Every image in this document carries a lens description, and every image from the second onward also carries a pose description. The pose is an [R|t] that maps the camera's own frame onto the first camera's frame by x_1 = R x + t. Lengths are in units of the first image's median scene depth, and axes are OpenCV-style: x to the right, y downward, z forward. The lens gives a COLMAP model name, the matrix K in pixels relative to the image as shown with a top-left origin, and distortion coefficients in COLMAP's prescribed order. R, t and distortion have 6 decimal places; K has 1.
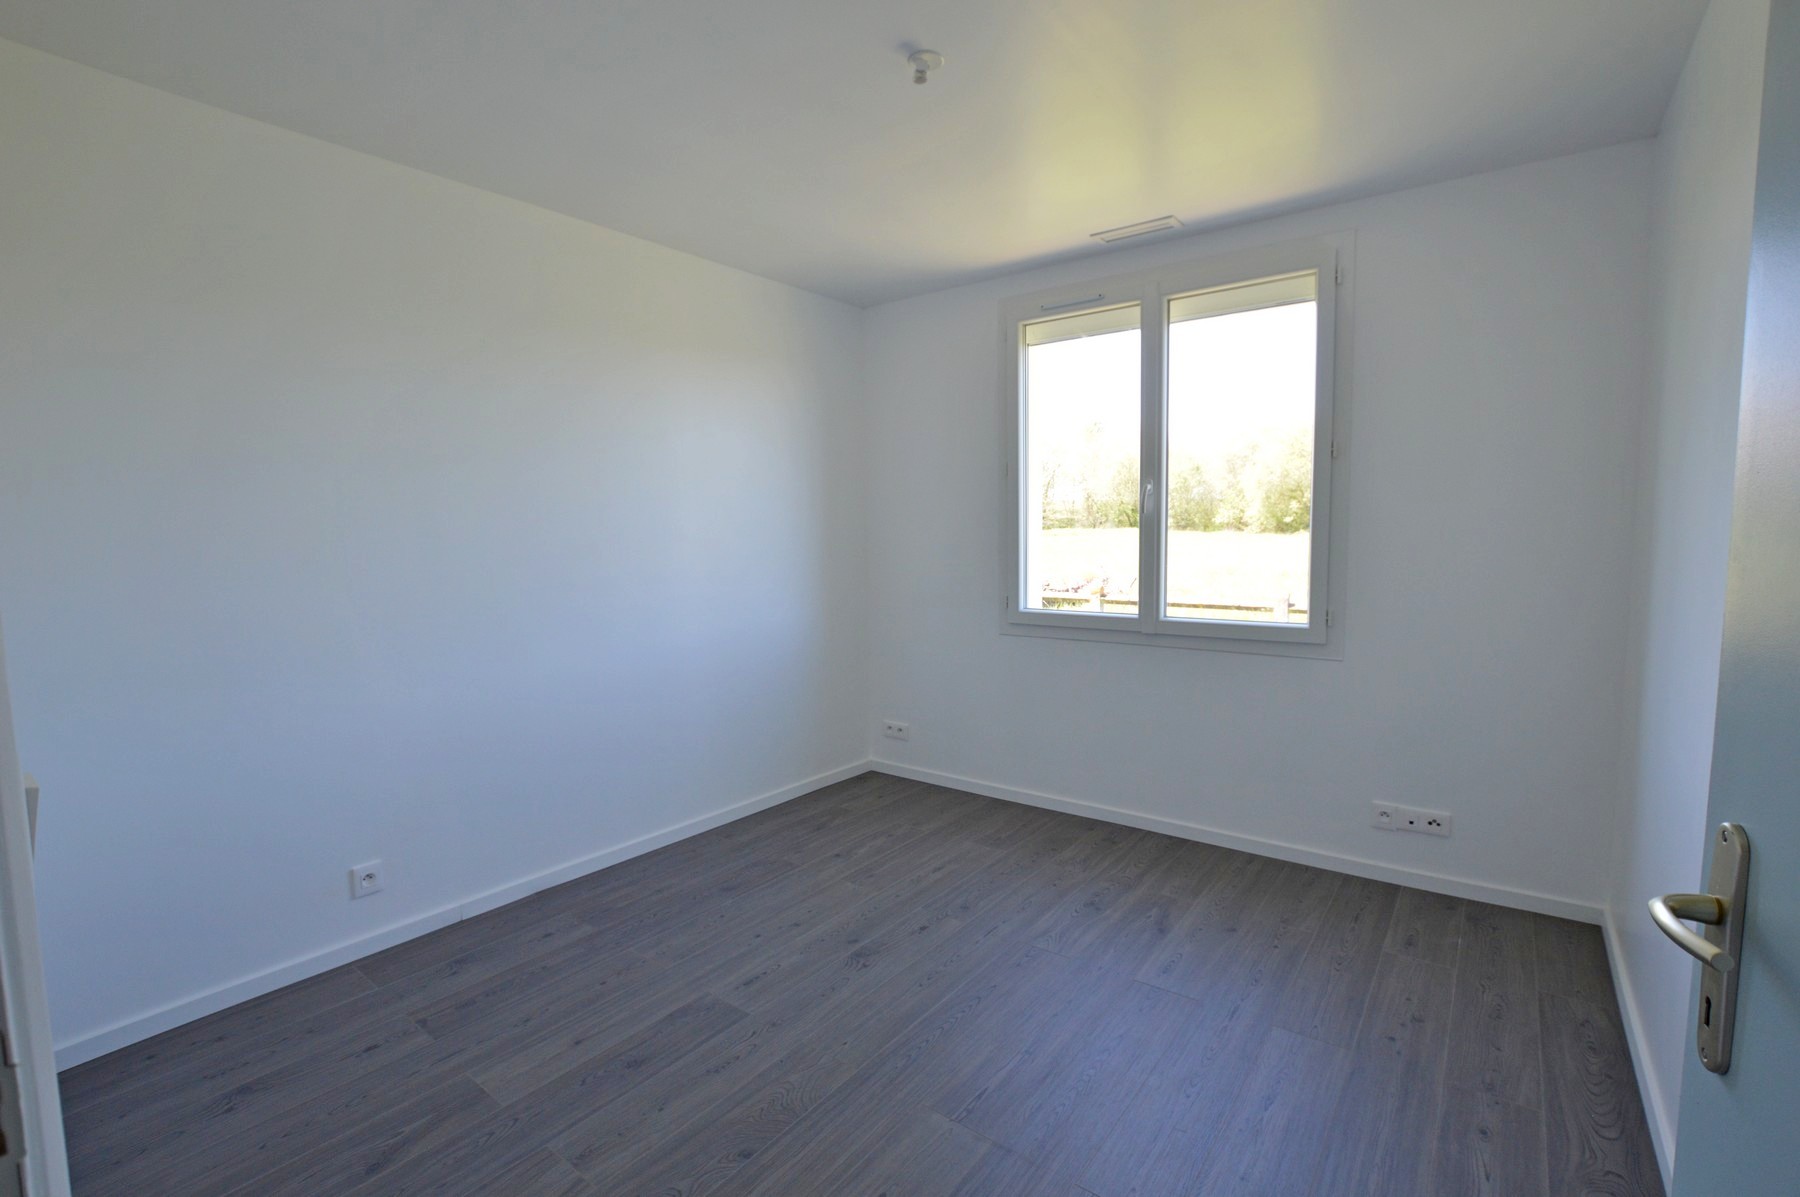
lens RADIAL K [[783.6, 0, 900.0], [0, 783.6, 598.5], [0, 0, 1]] dist [-0.001790, -0.000770]
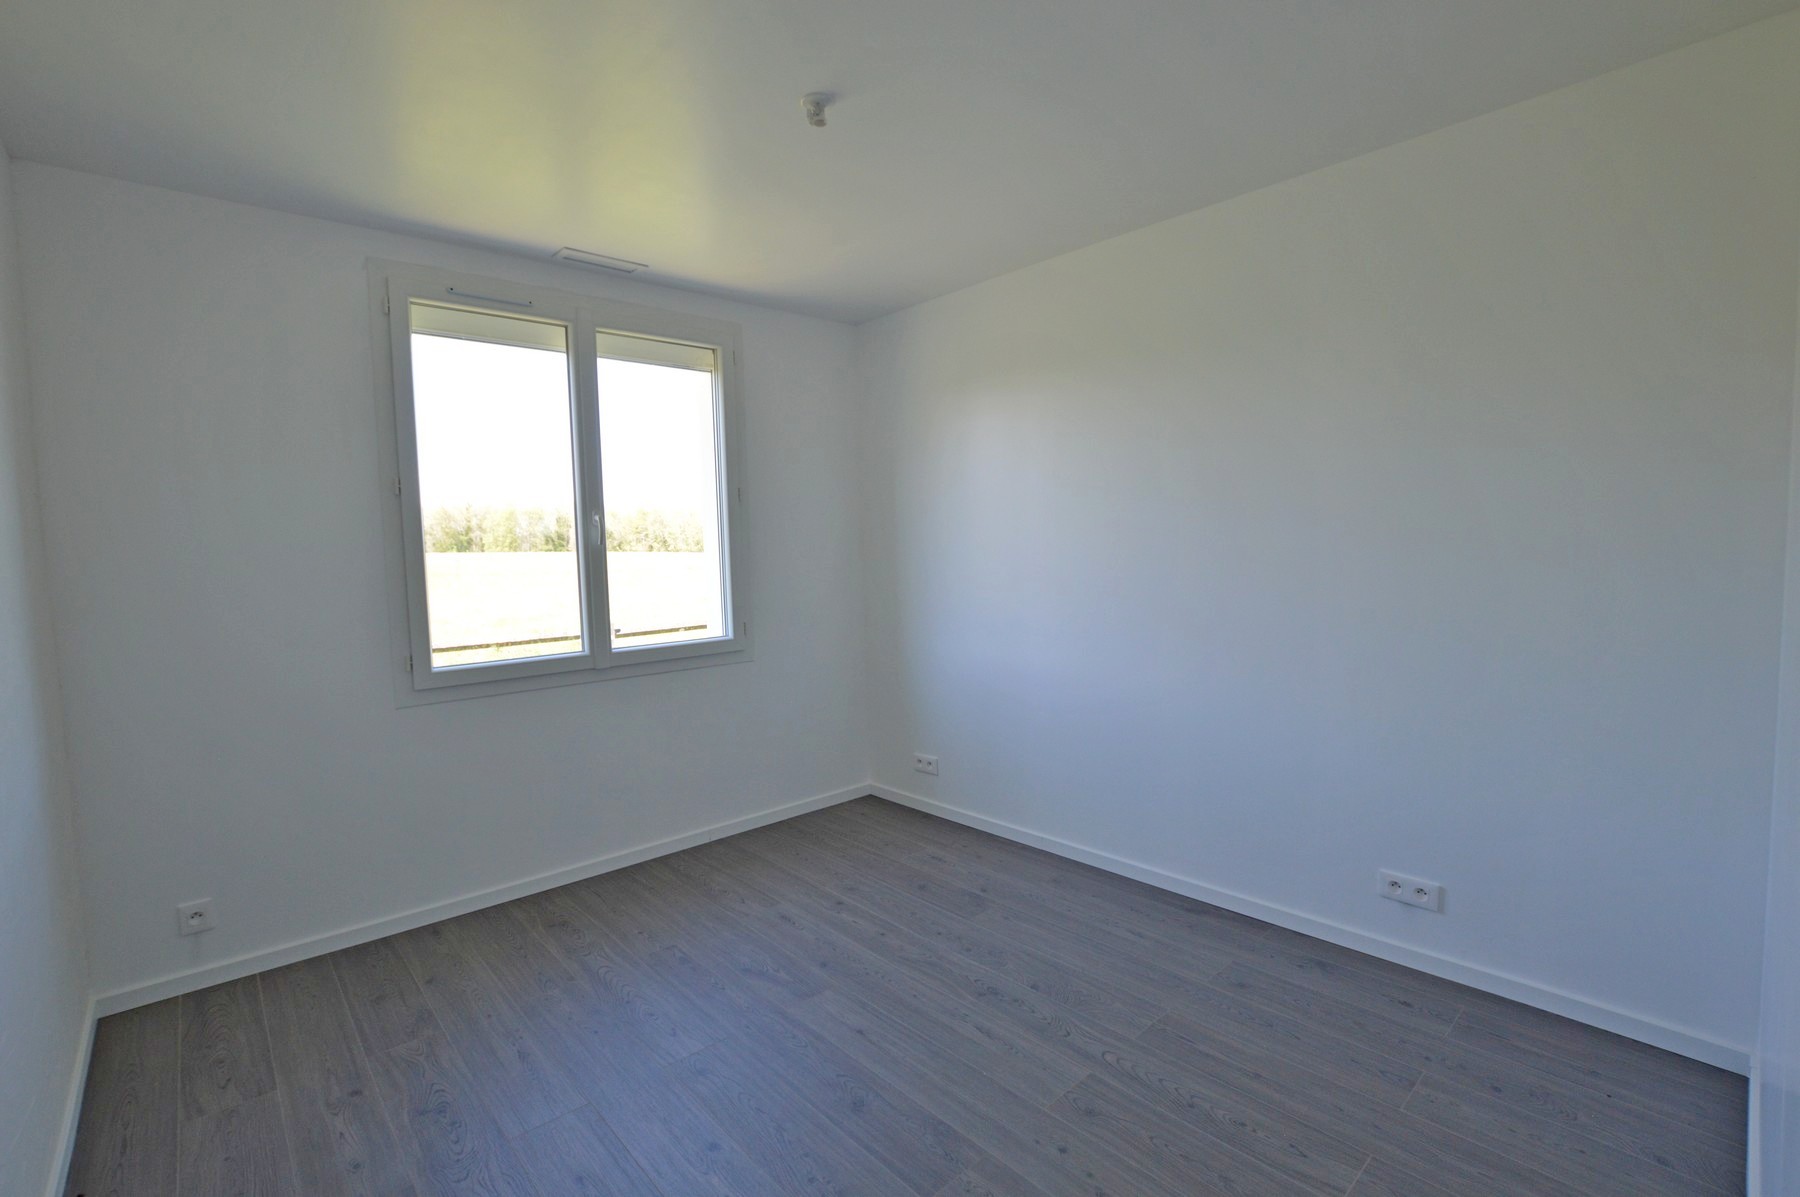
lens RADIAL K [[810.2, 0, 900.0], [0, 810.2, 598.5], [0, 0, 1]] dist [-0.000670, -0.000169]
pose [[0.217948, -0.057249, 0.974280, -0.579939], [0.115993, 0.992722, 0.032385, -0.030292], [-0.969043, 0.105952, 0.223002, 0.405063]]
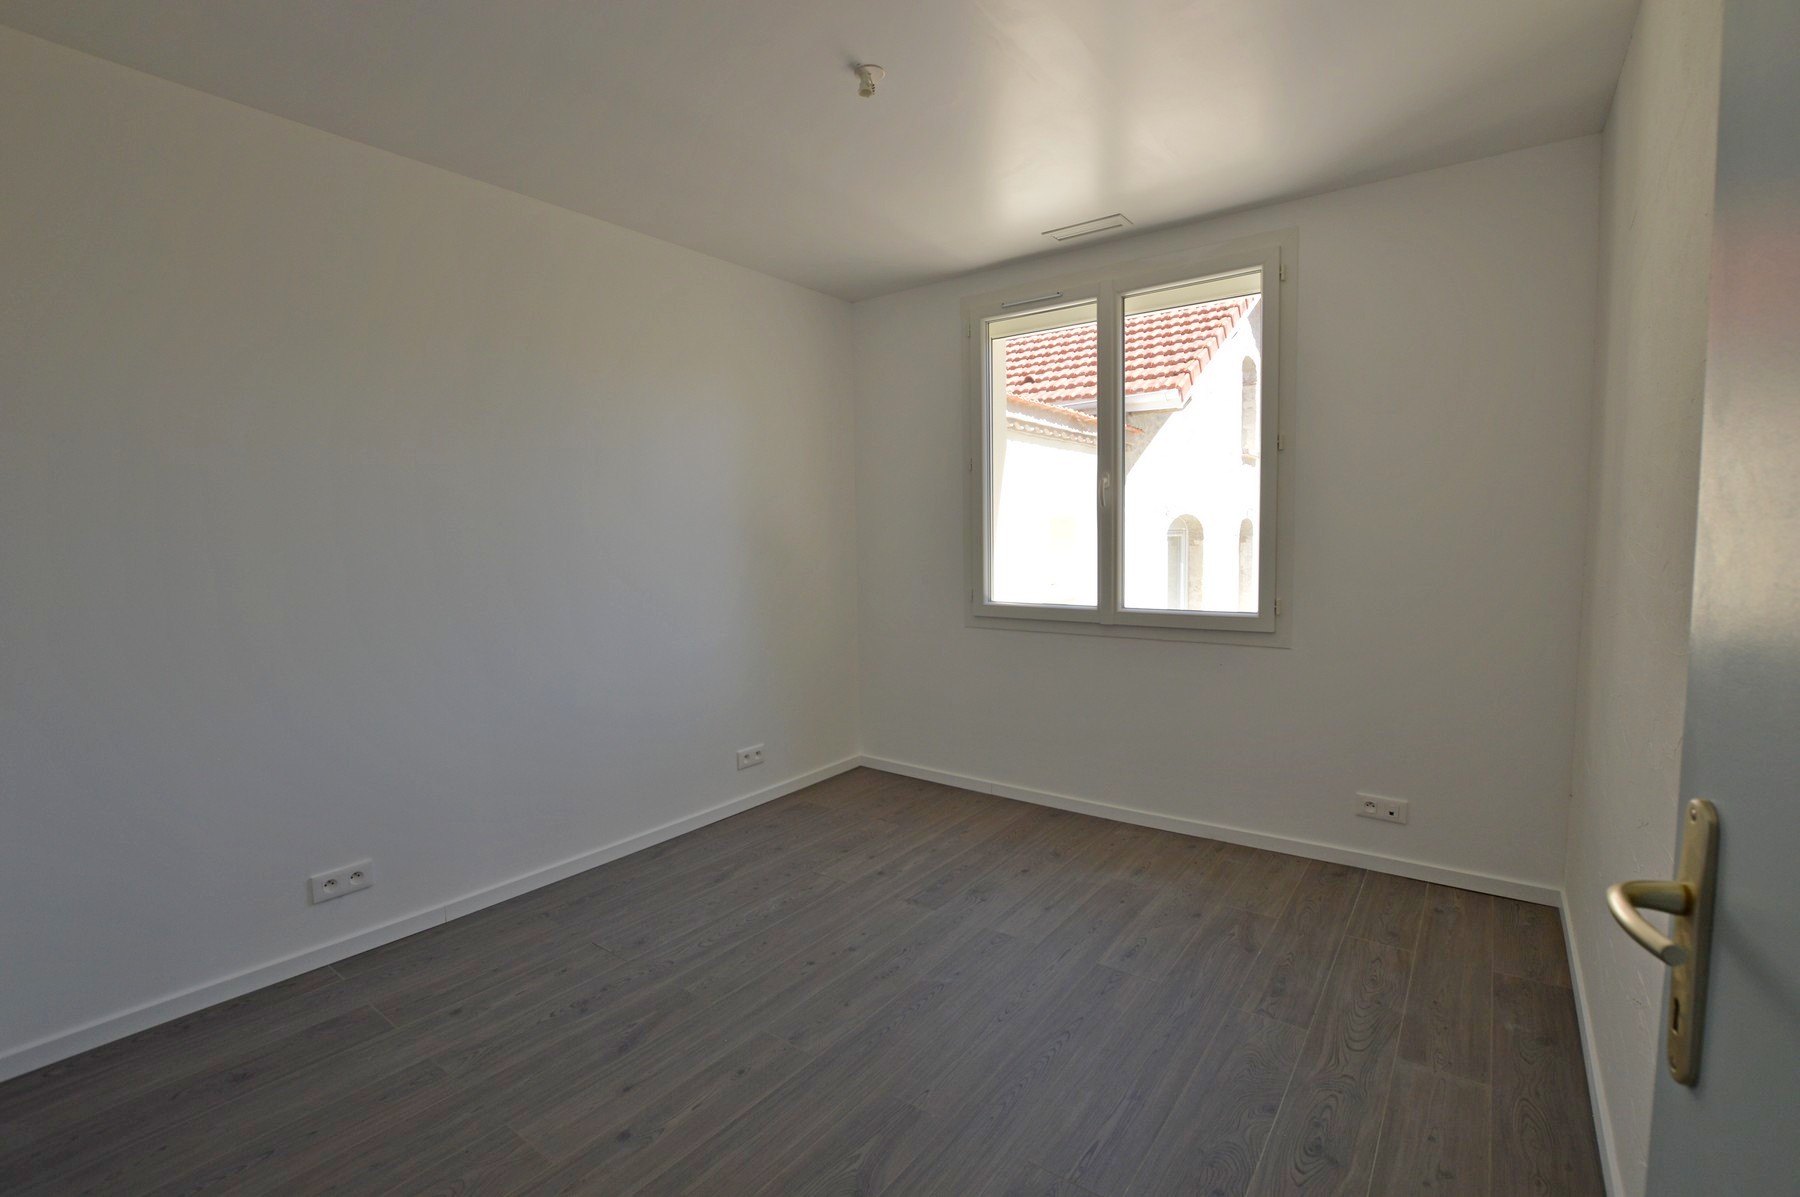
lens RADIAL K [[799.8, 0, 896.4], [0, 799.8, 591.0], [0, 0, 1]] dist [0.001510, 0.000580]
pose [[0.999847, -0.009323, -0.014780, 0.058577], [0.009252, 0.999946, -0.004820, 0.003509], [0.014824, 0.004683, 0.999879, -0.044053]]
